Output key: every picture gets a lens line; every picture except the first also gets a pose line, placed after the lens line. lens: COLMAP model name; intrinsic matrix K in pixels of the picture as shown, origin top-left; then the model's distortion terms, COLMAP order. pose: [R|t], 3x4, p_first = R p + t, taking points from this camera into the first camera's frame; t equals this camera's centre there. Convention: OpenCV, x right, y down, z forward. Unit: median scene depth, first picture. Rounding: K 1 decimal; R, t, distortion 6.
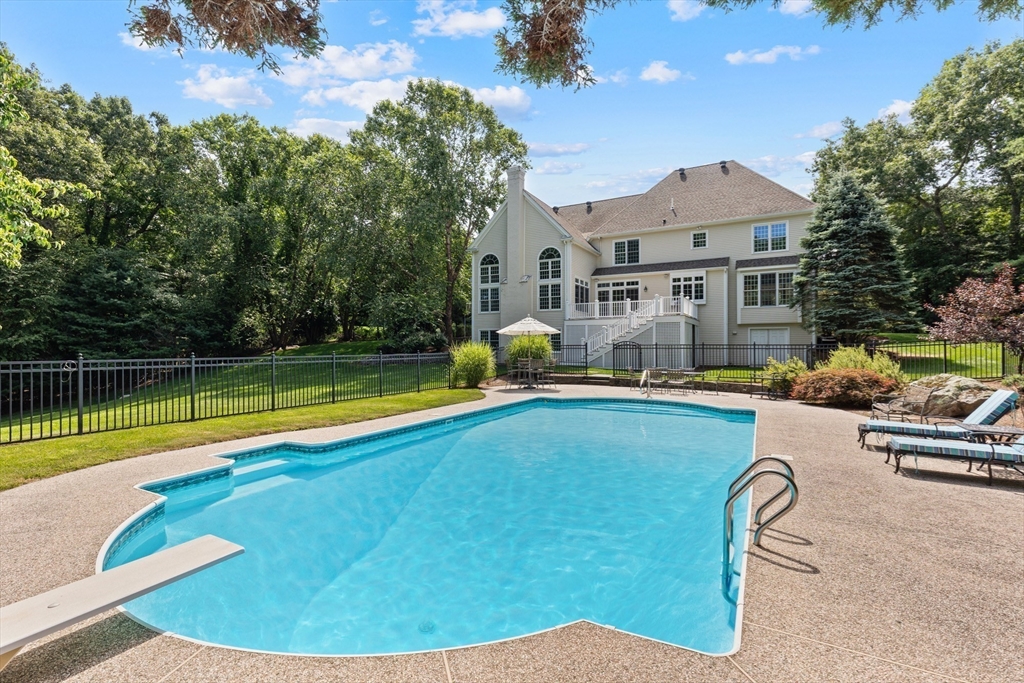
lens RADIAL K [[474.3, 0, 512.1], [0, 474.3, 345.1], [0, 0, 1]] dist [0.012954, -0.002176]
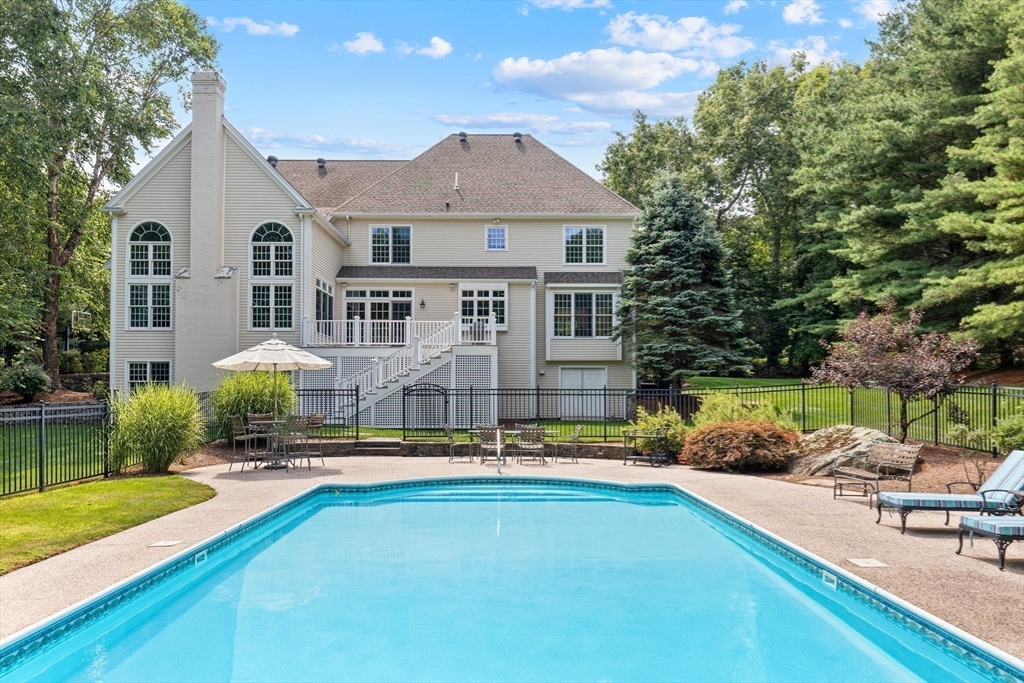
lens RADIAL K [[695.0, 0, 522.2], [0, 695.0, 383.2], [0, 0, 1]] dist [0.001034, -0.003572]
pose [[0.866136, 0.006374, 0.499767, -0.079861], [-0.001637, 0.999949, -0.009917, 0.000398], [-0.499805, 0.007771, 0.866103, 0.106215]]
